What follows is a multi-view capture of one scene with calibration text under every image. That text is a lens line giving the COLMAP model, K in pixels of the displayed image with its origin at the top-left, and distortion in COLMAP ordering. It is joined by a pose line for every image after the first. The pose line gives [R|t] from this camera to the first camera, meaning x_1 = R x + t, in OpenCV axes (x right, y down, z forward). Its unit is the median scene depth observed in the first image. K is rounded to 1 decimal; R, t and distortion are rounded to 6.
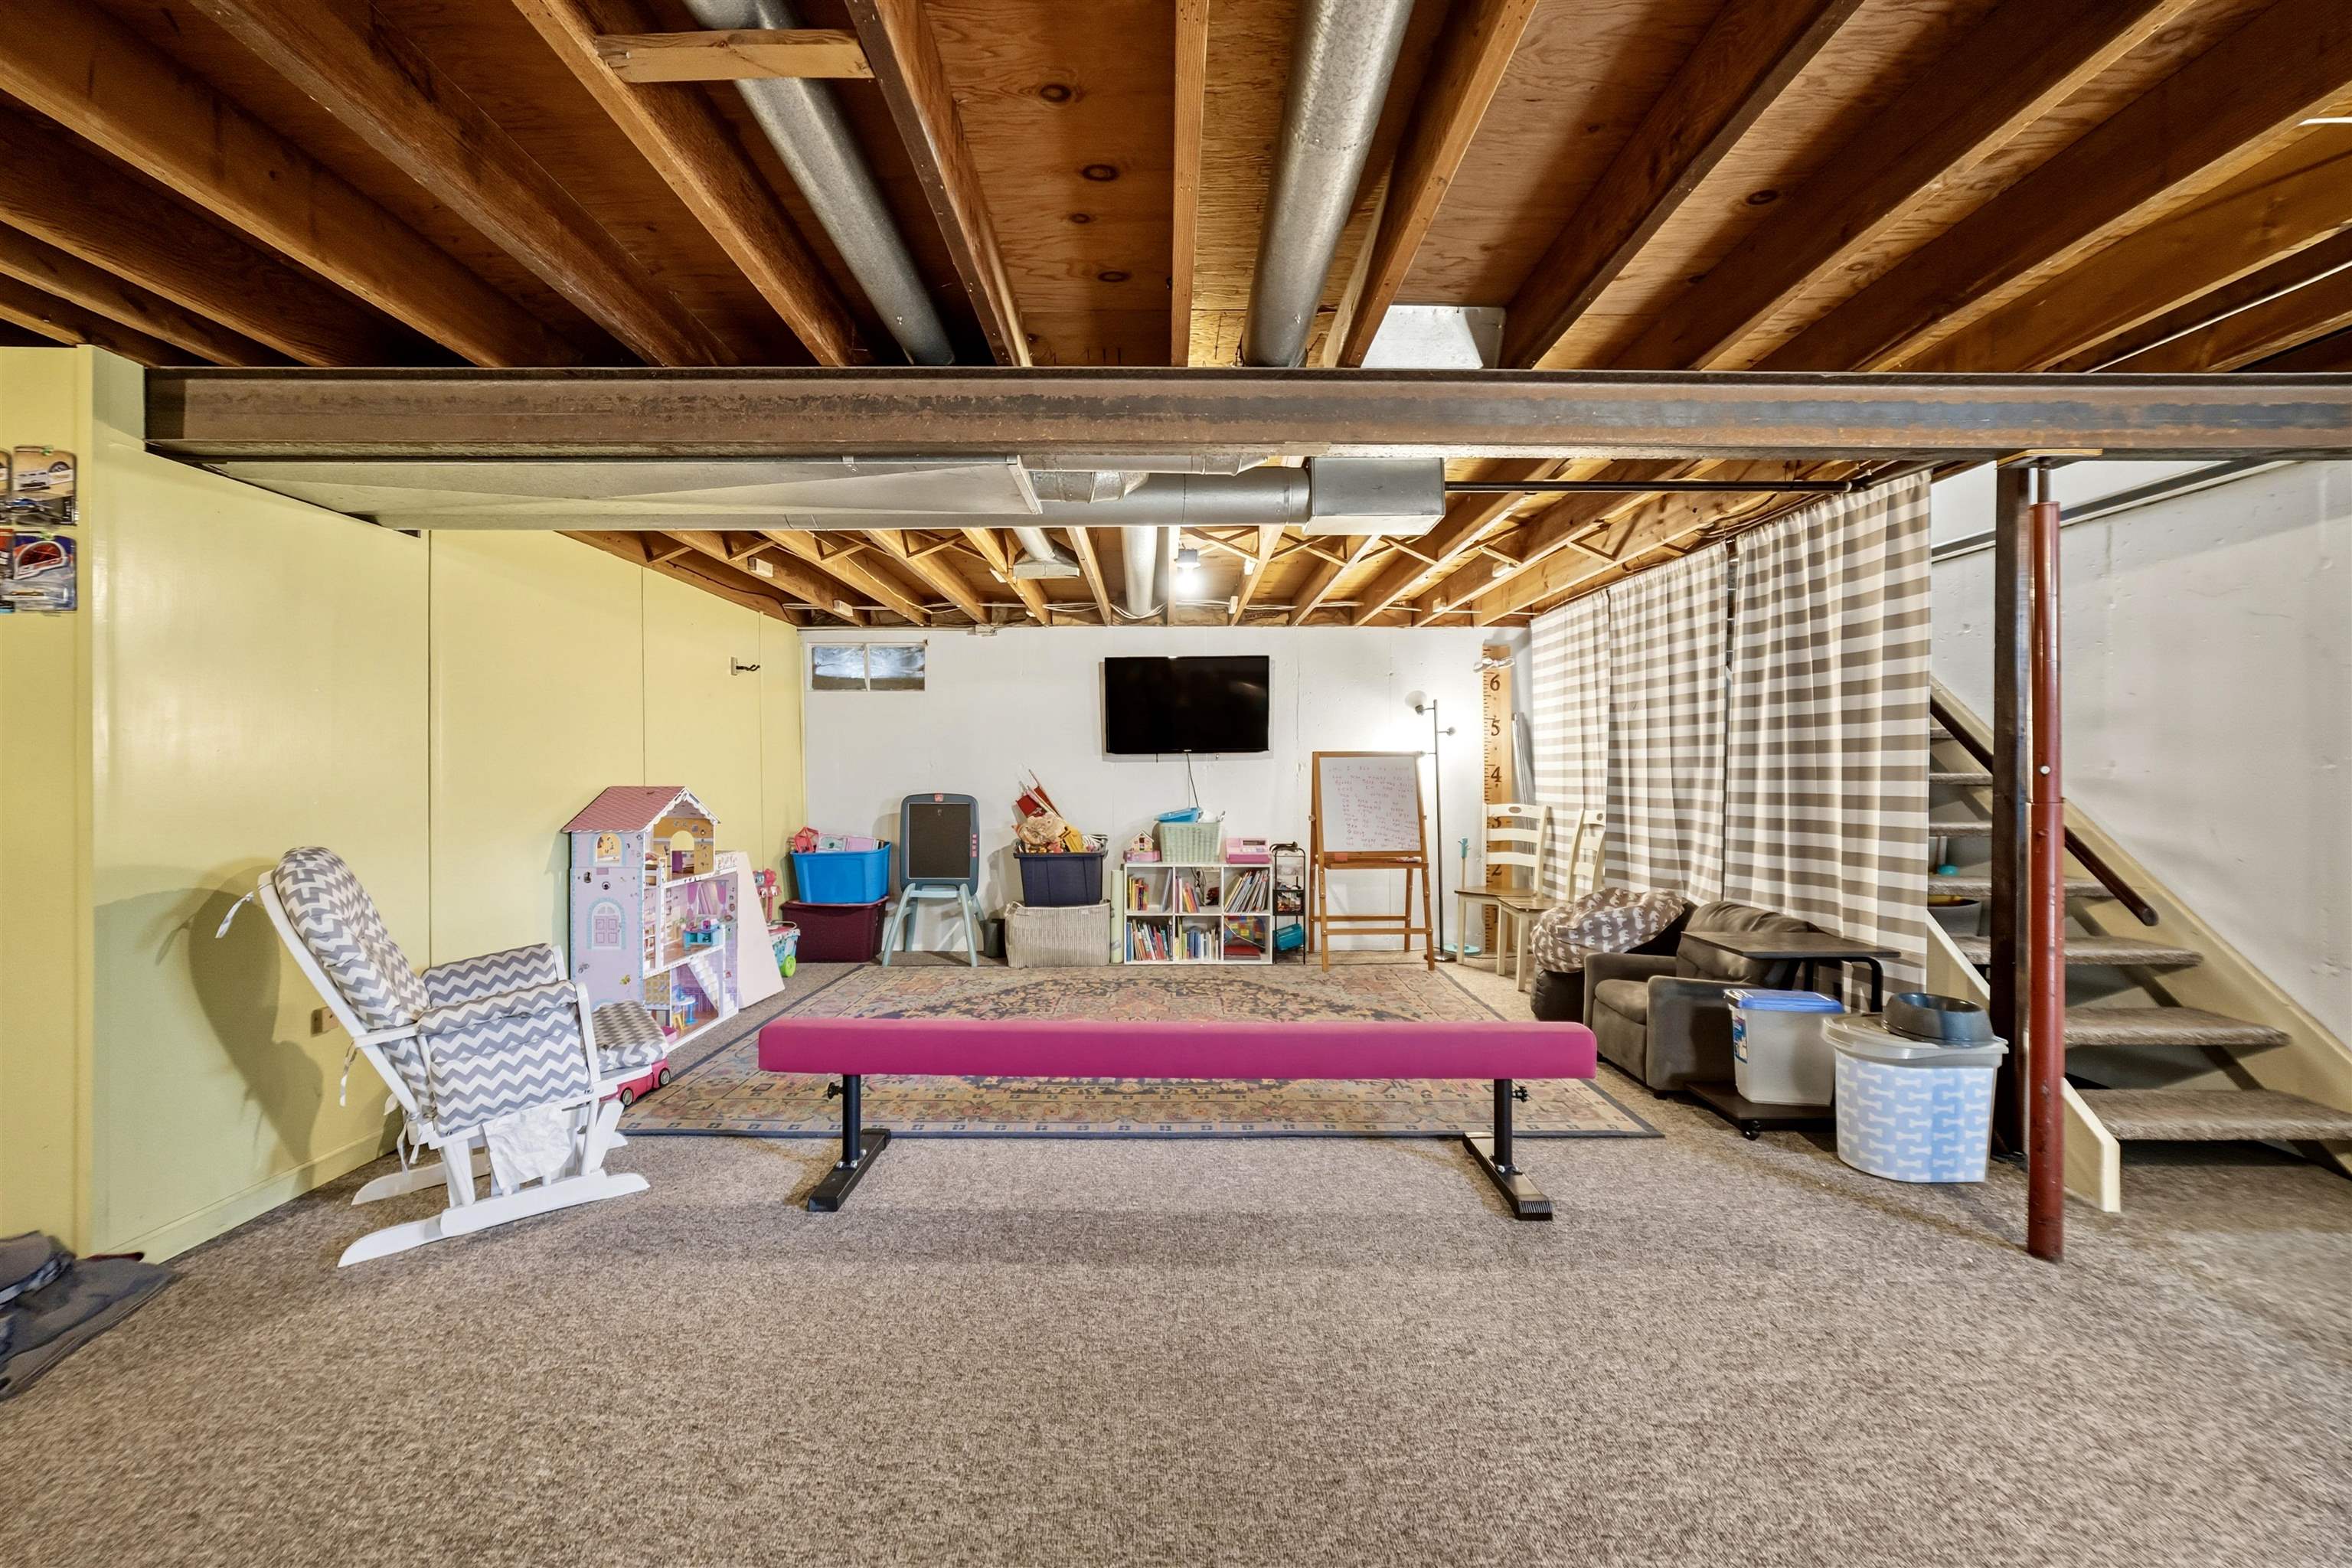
lens RADIAL K [[905.5, 0, 1187.8], [0, 905.5, 769.1], [0, 0, 1]] dist [-0.036295, 0.015355]
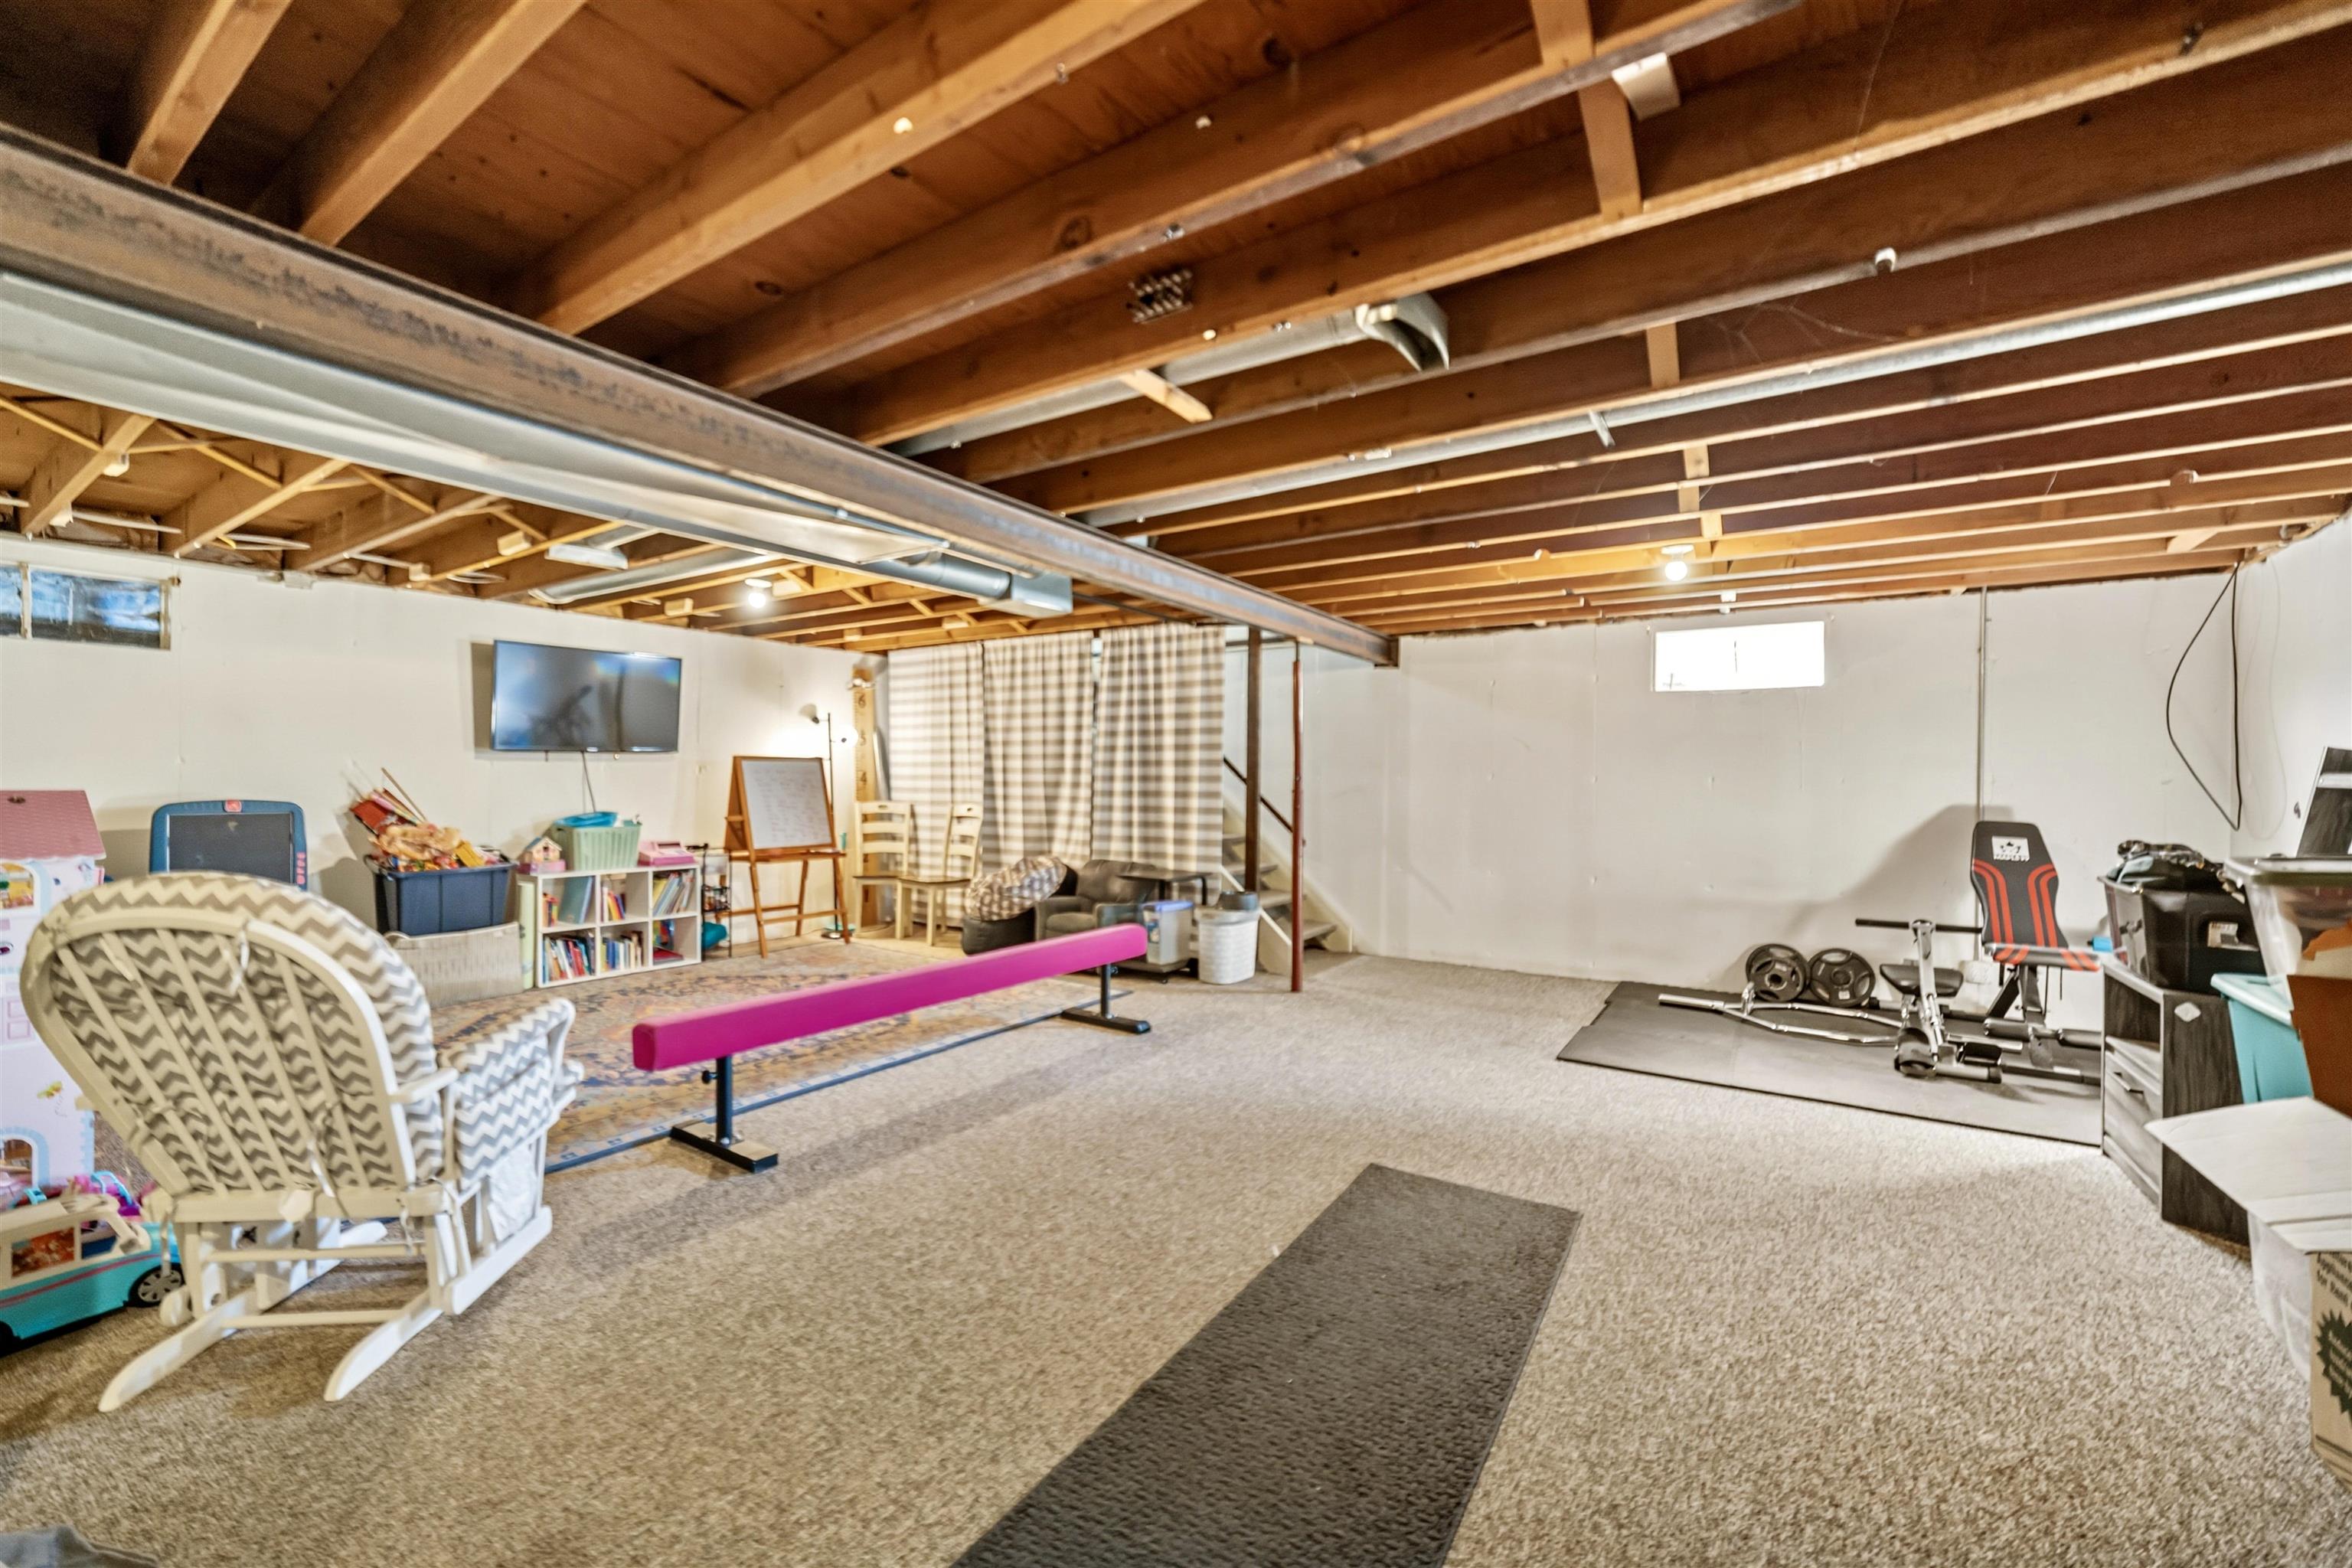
lens RADIAL K [[905.5, 0, 1187.8], [0, 905.5, 769.1], [0, 0, 1]] dist [-0.036295, 0.015355]
pose [[0.556724, 0.013362, 0.830590, -0.626898], [-0.010496, 0.999904, -0.009051, 0.001379], [-0.830631, -0.003679, 0.556811, -0.031018]]
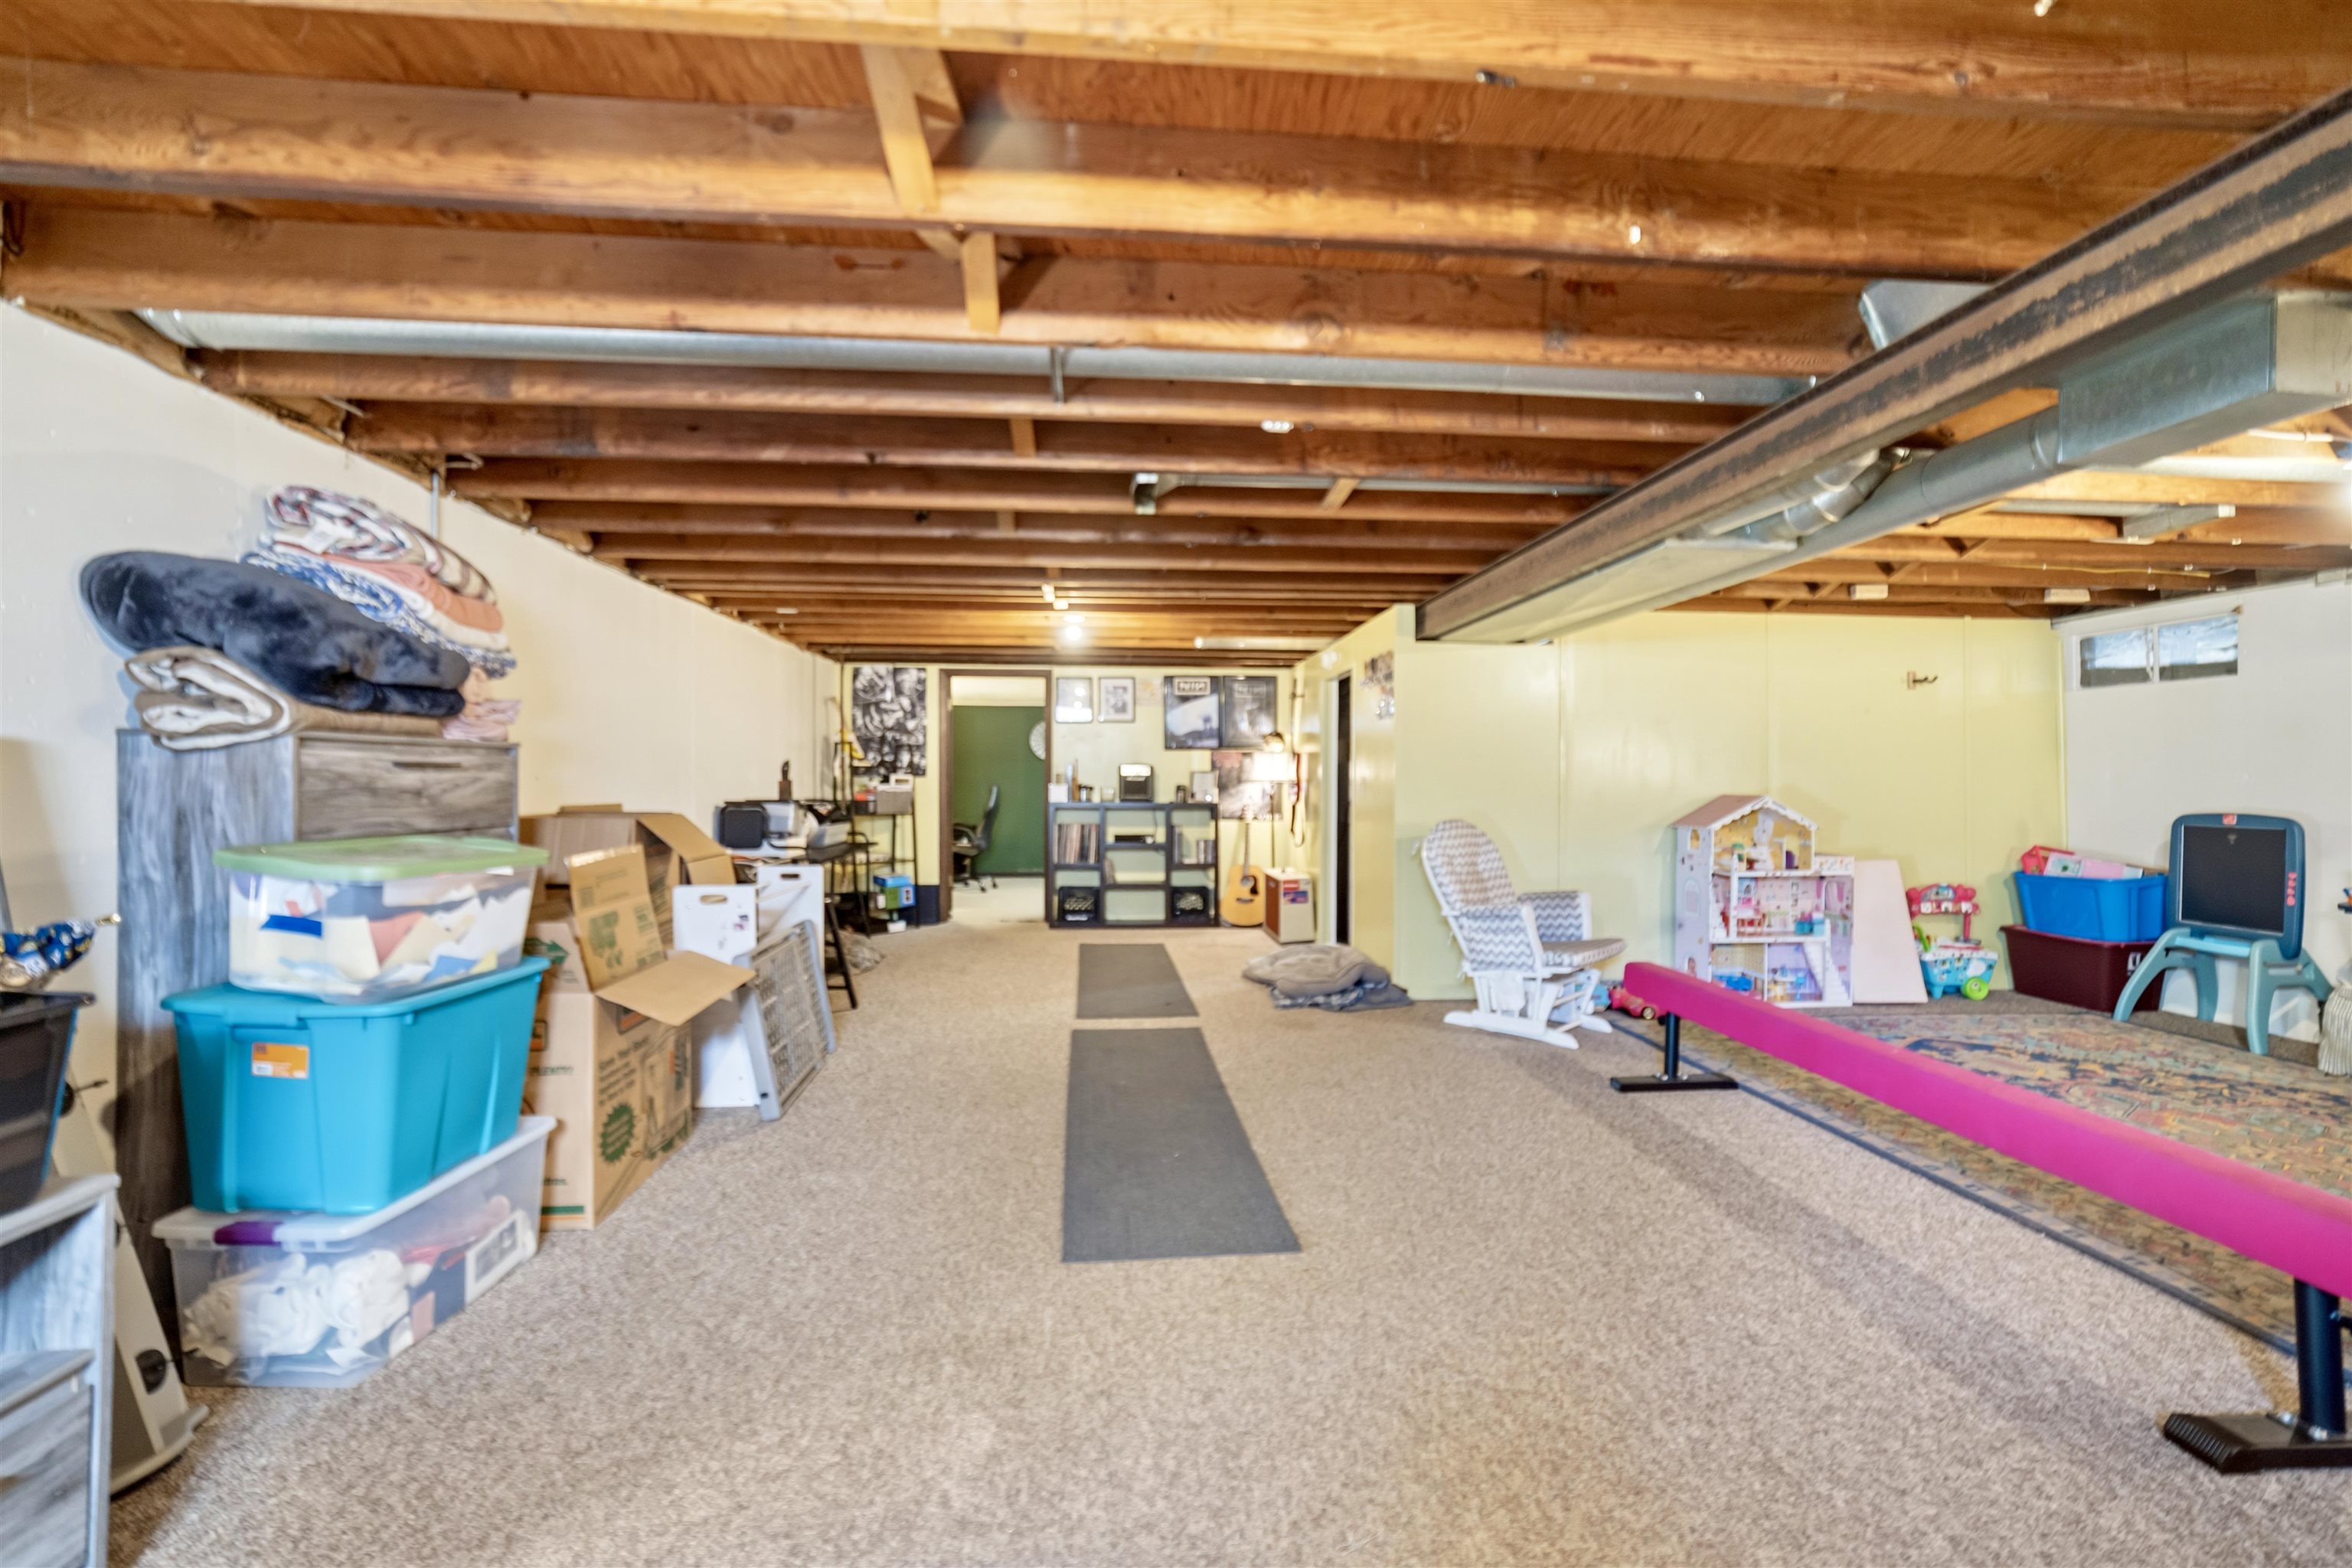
lens RADIAL K [[950.1, 0, 1176.0], [0, 950.1, 784.0], [0, 0, 1]] dist [0.000075, 0.006724]
pose [[0.068682, 0.003267, -0.997633, 0.635650], [0.001438, 0.999993, 0.003373, -0.000992], [0.997638, -0.001667, 0.068677, 0.116056]]
